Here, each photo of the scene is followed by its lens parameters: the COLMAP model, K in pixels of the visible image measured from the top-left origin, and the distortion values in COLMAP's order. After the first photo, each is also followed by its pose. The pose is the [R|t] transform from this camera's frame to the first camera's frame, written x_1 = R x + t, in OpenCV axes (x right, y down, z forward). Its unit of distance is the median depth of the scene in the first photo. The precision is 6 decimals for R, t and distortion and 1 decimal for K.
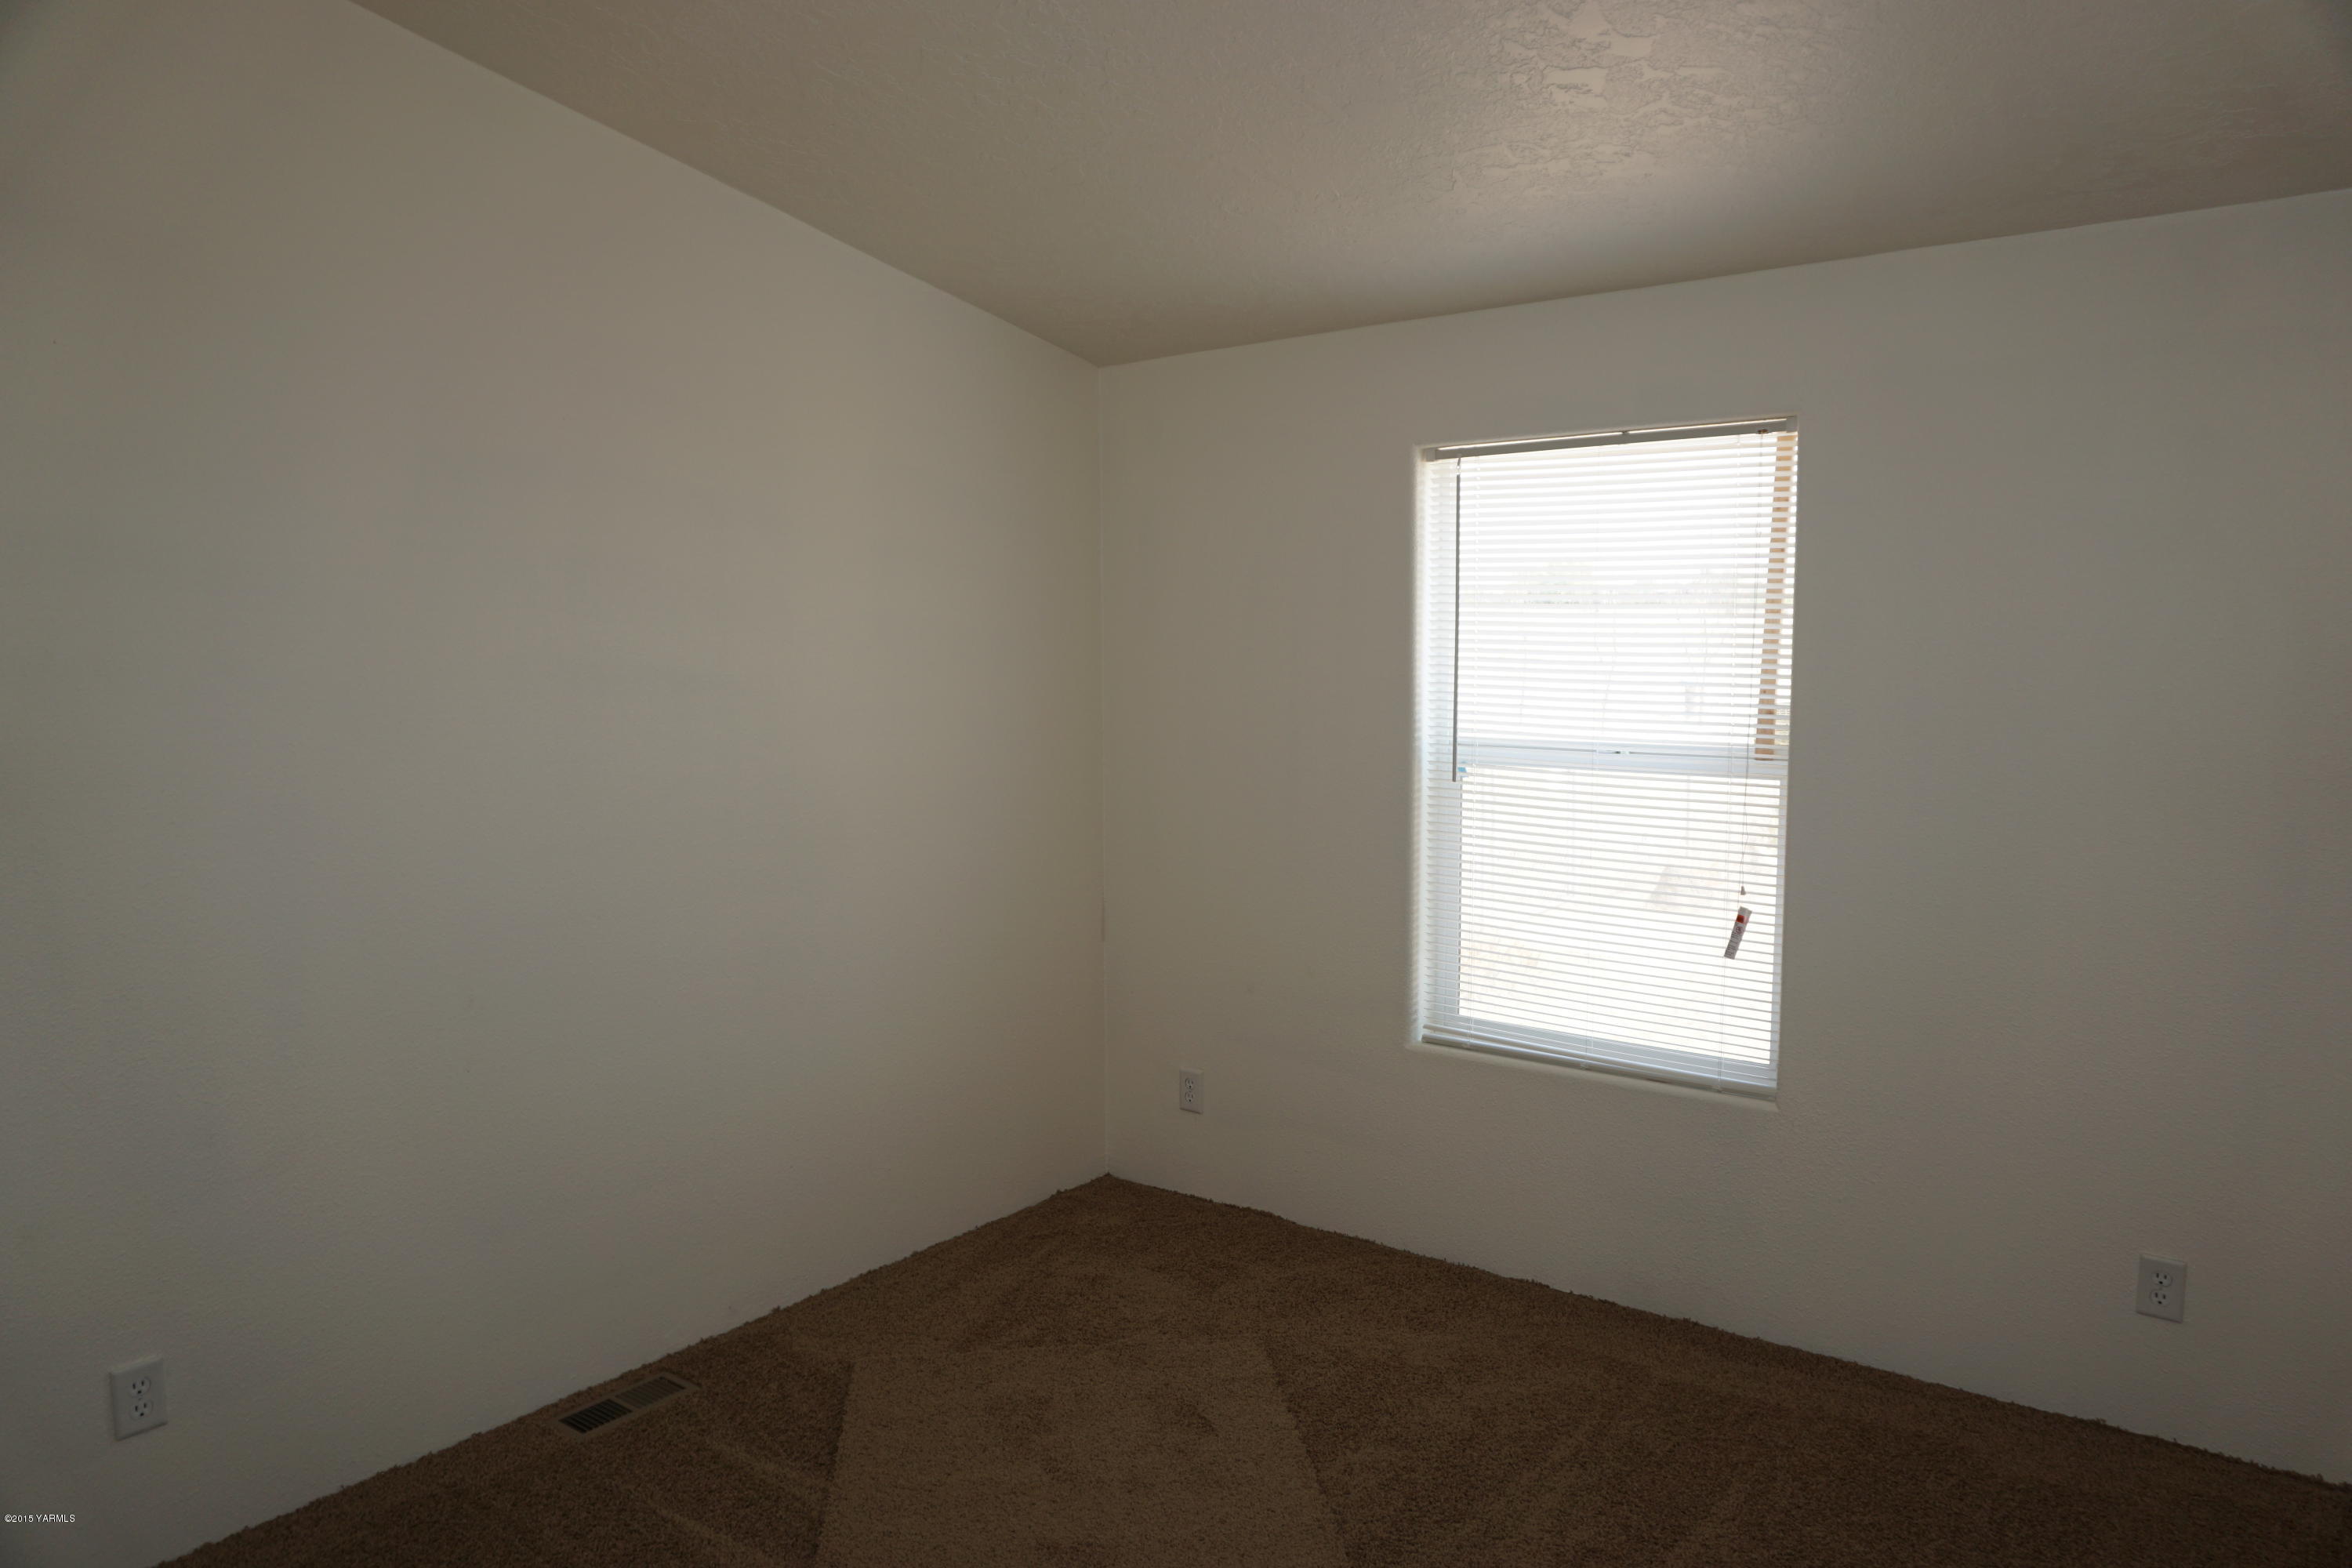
lens RADIAL K [[1577.8, 0, 1179.5], [0, 1577.8, 789.6], [0, 0, 1]] dist [-0.050851, 0.040566]
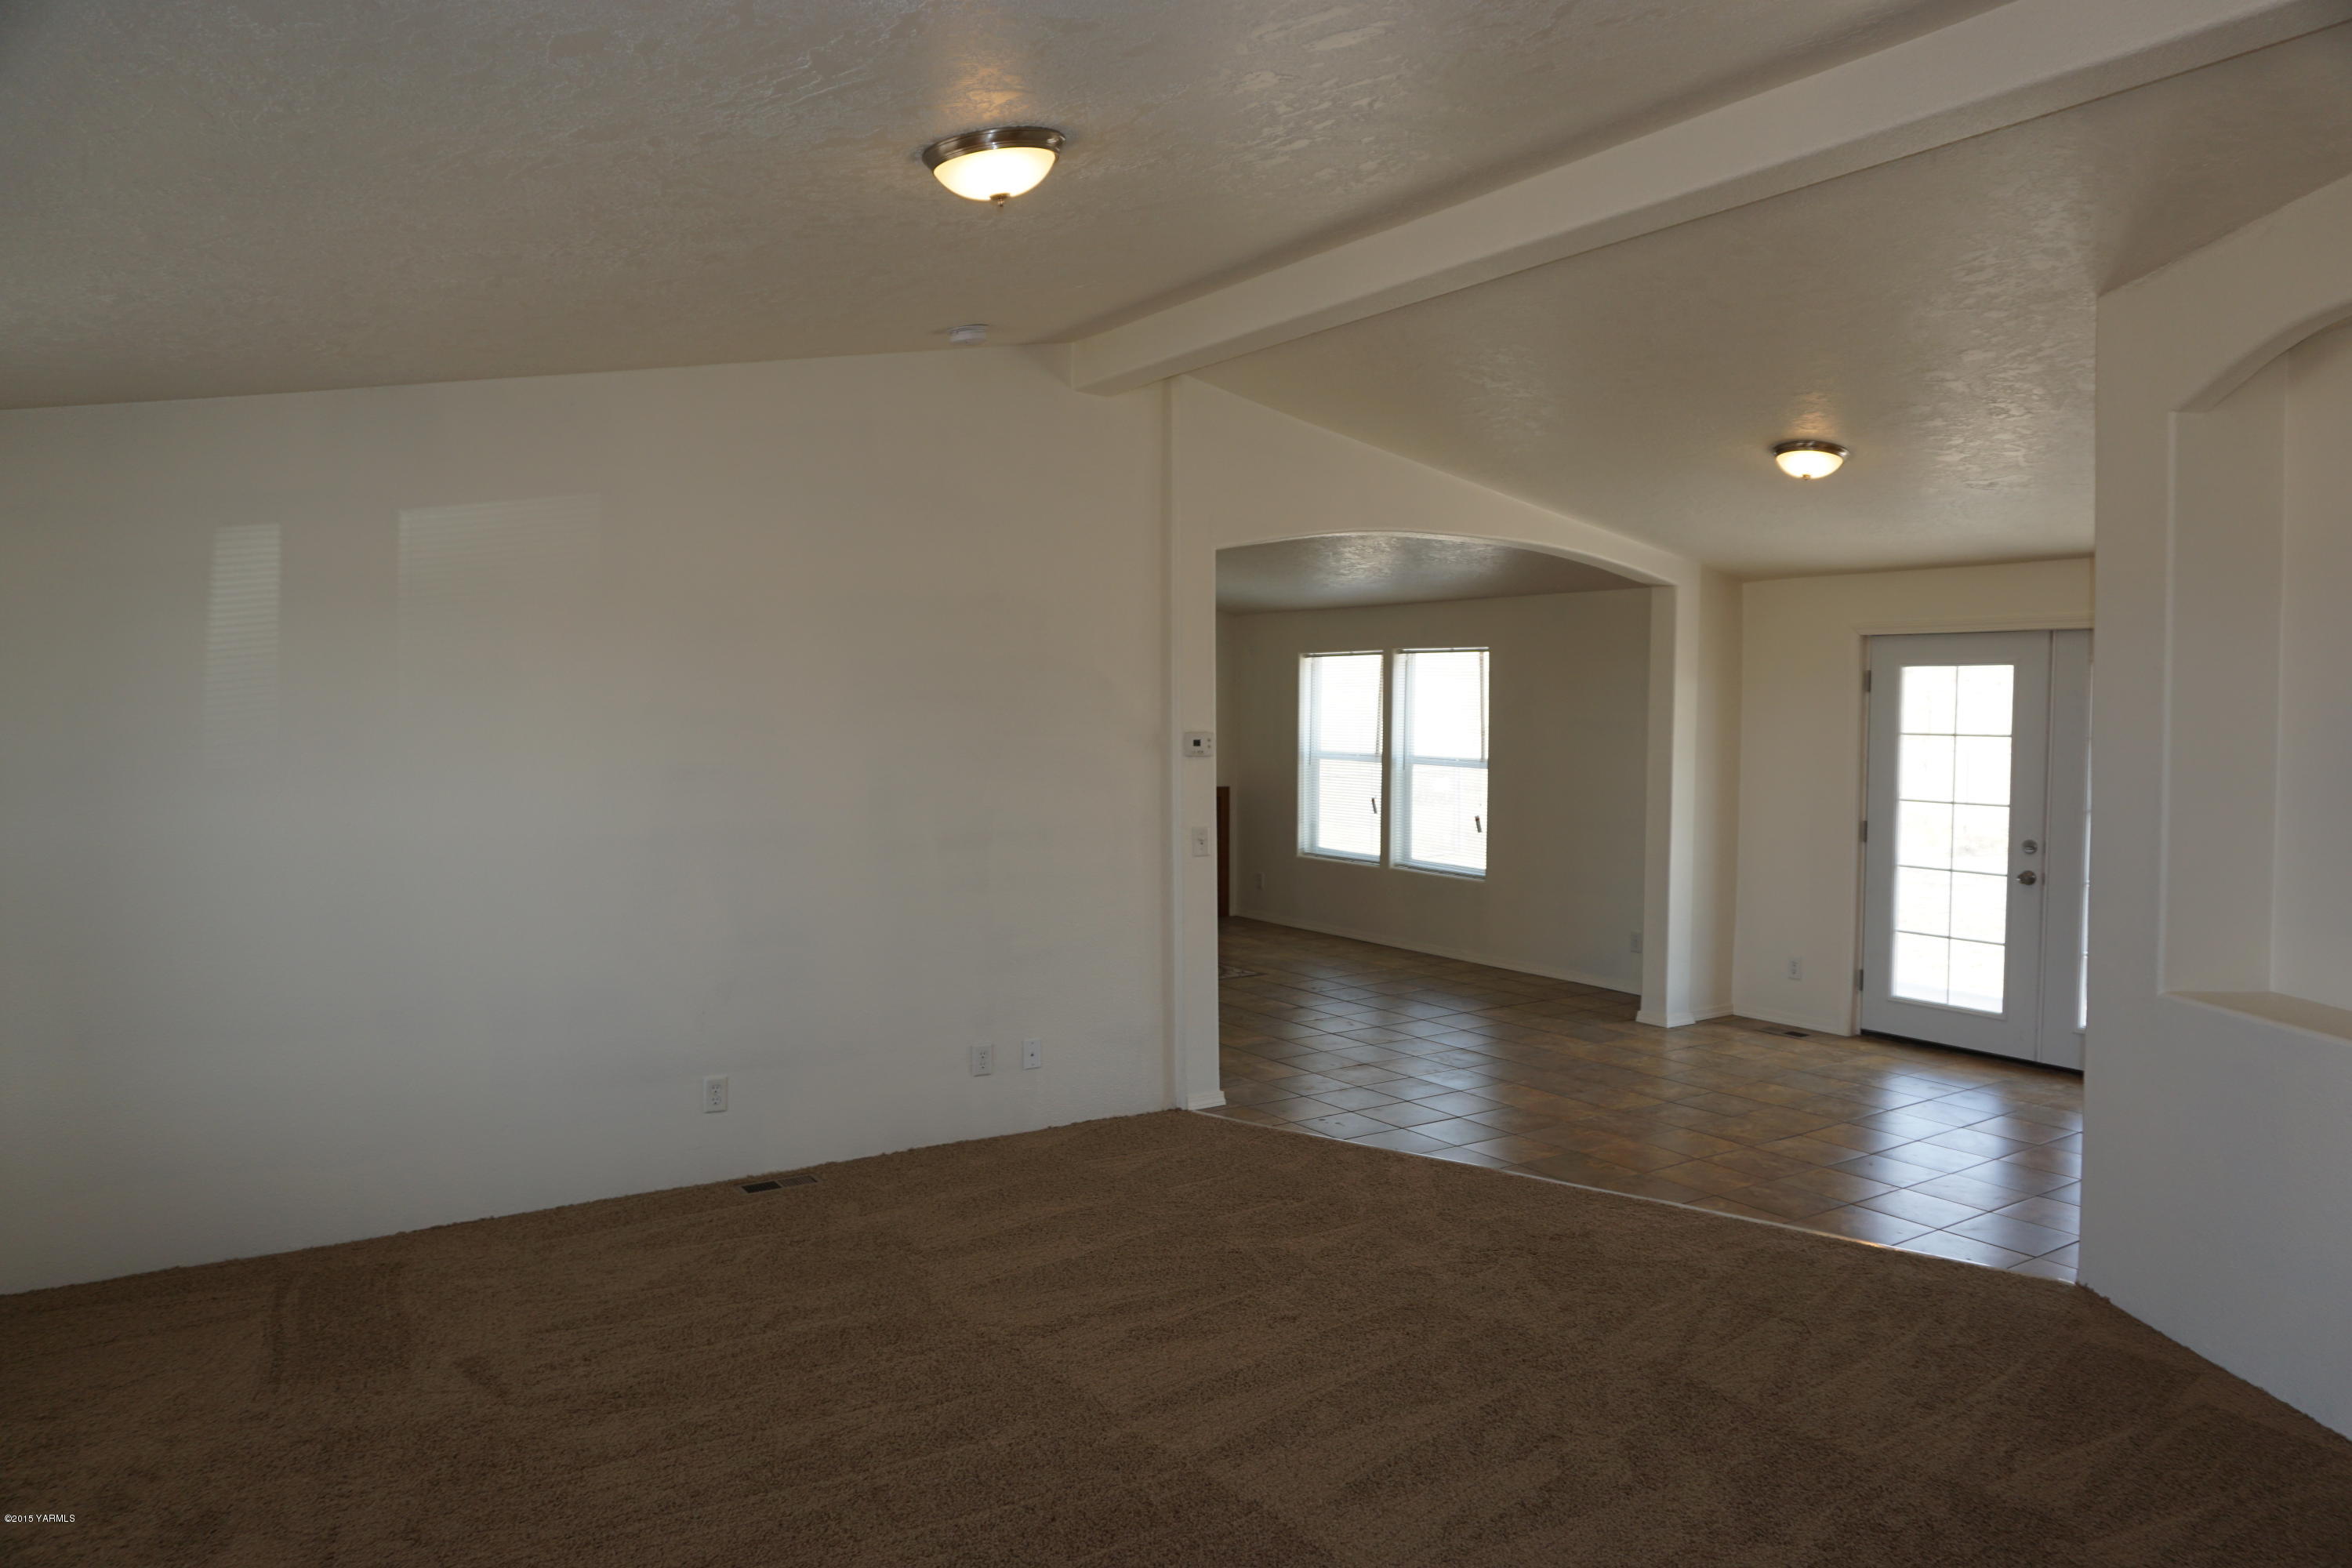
lens RADIAL K [[1577.8, 0, 1179.5], [0, 1577.8, 789.6], [0, 0, 1]] dist [-0.050851, 0.040566]
pose [[0.918592, 0.028850, -0.394153, 1.114813], [-0.044377, 0.998554, -0.030335, 0.140541], [0.392708, 0.045357, 0.918544, -1.816779]]
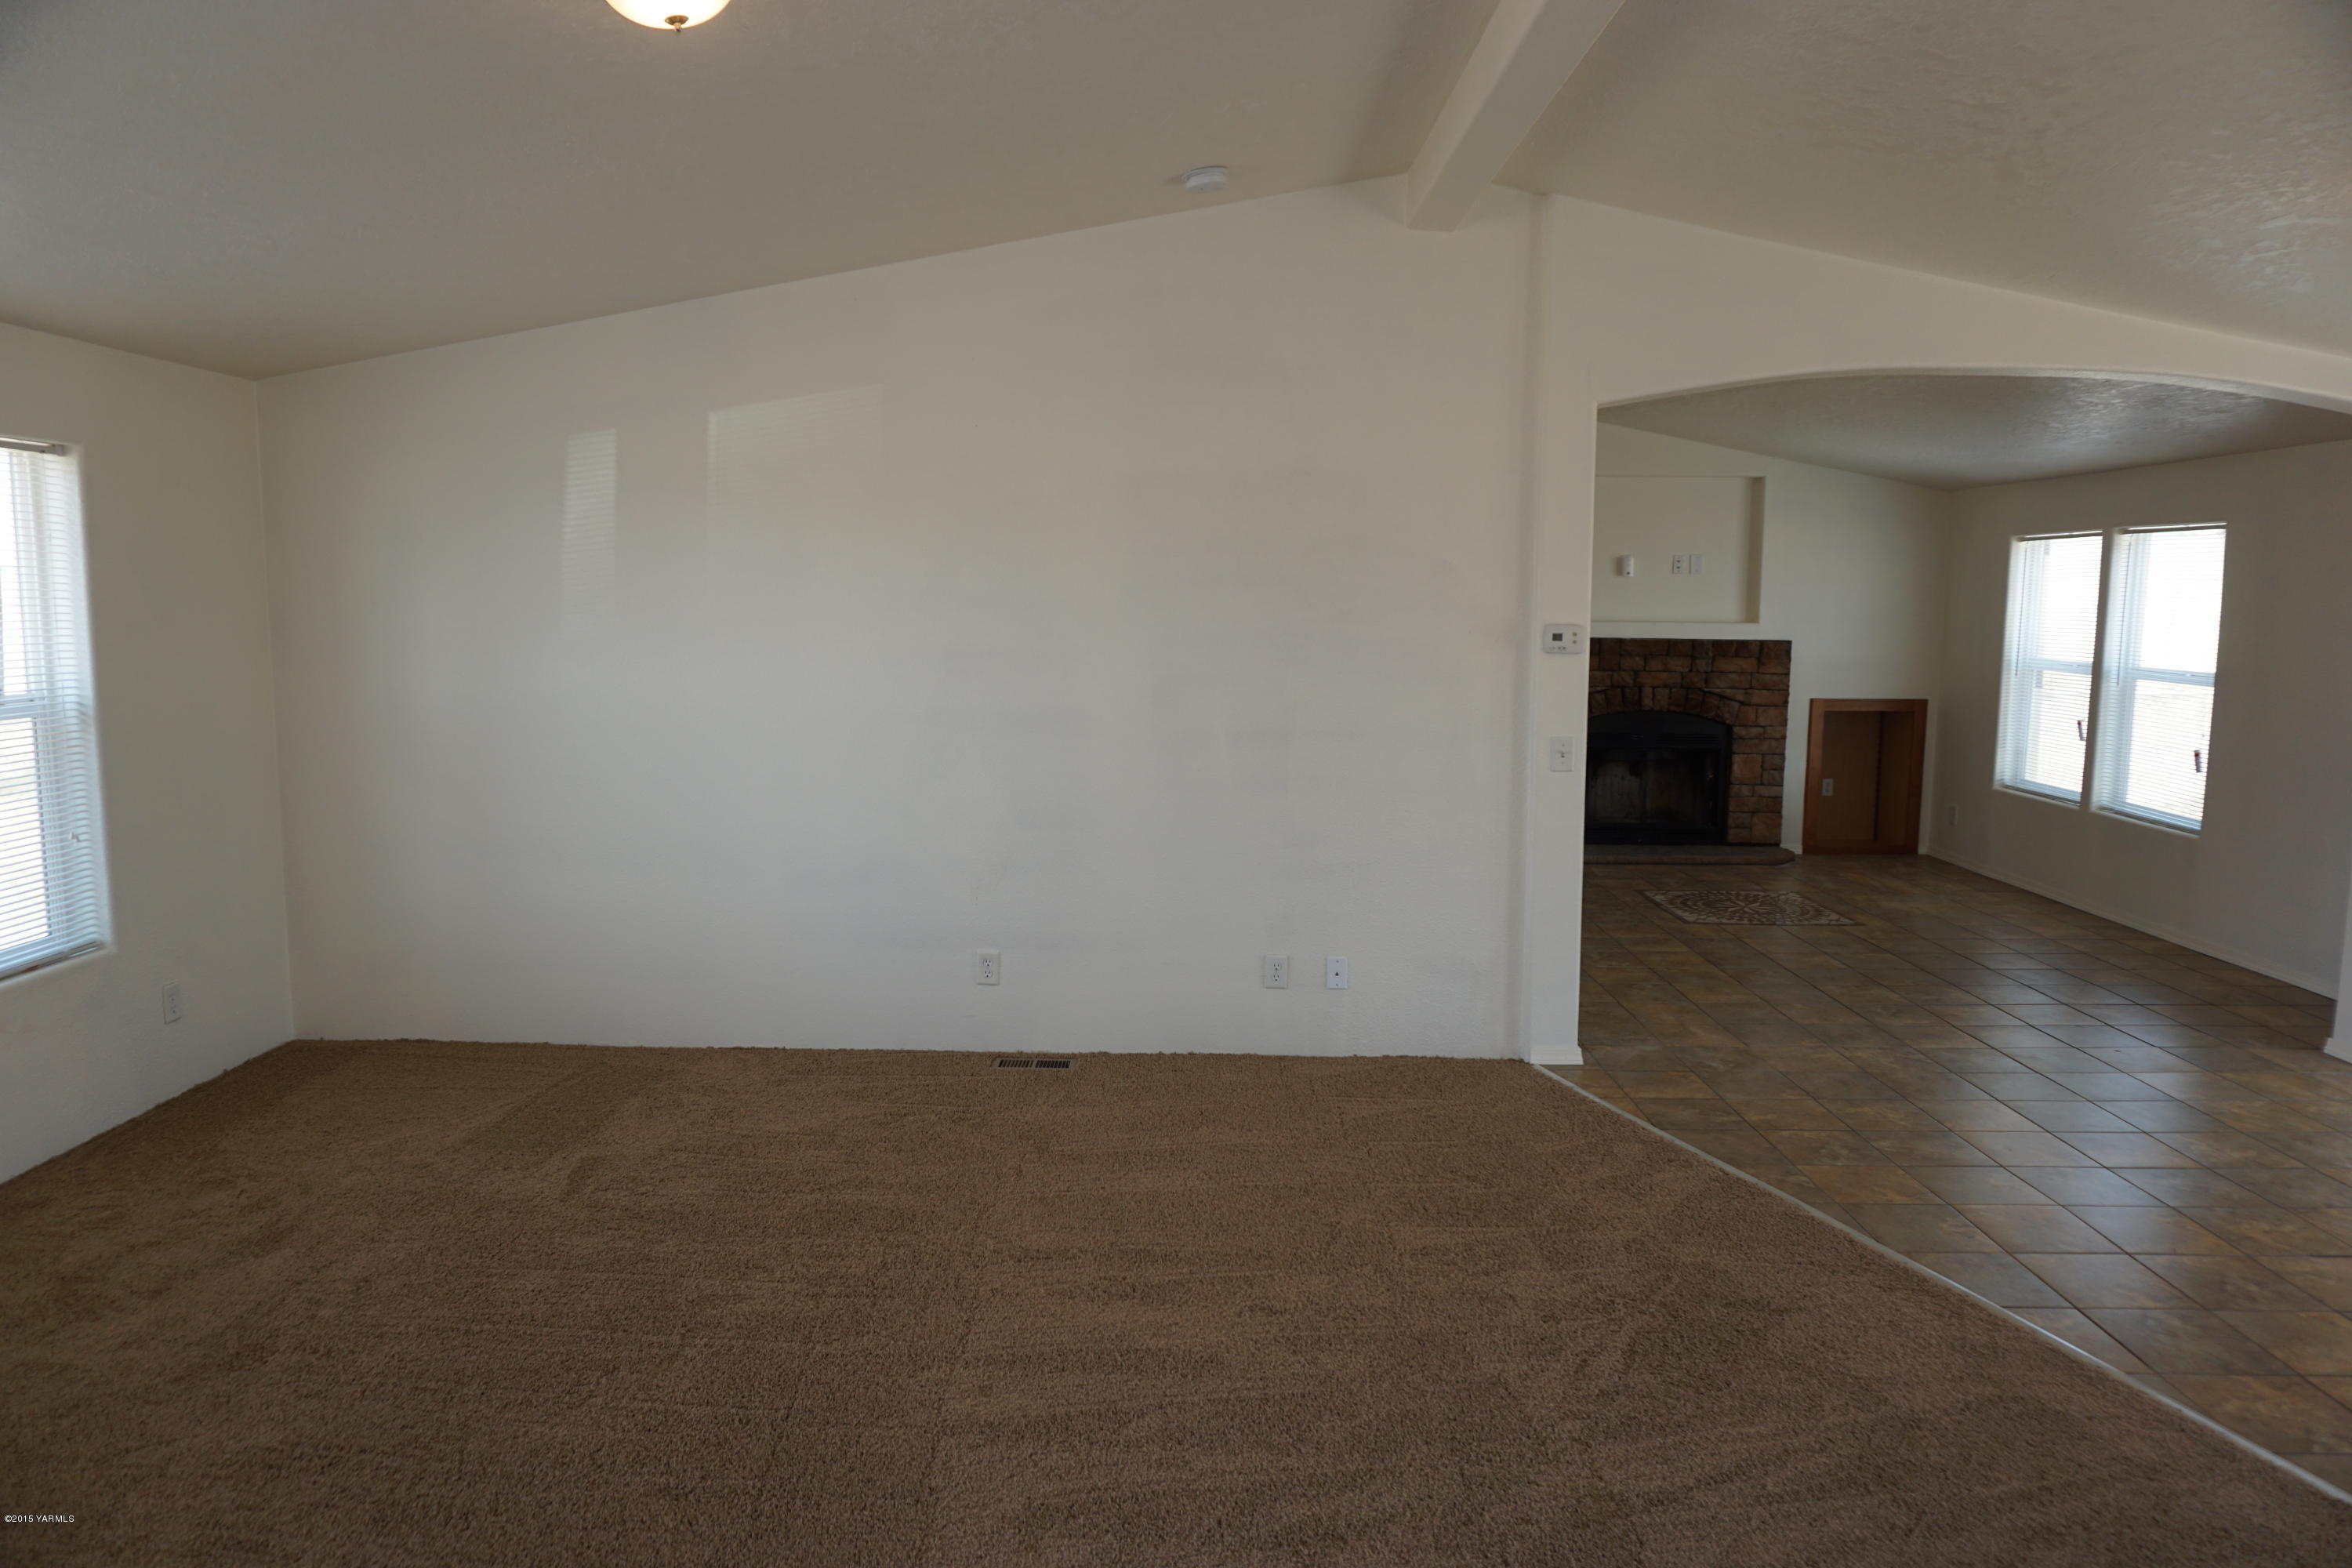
lens RADIAL K [[1577.8, 0, 1179.5], [0, 1577.8, 789.6], [0, 0, 1]] dist [-0.050851, 0.040566]
pose [[0.537061, 0.112747, -0.835975, 1.475201], [-0.090480, 0.993010, 0.075799, 0.099973], [0.838677, 0.034931, 0.543508, -1.331470]]
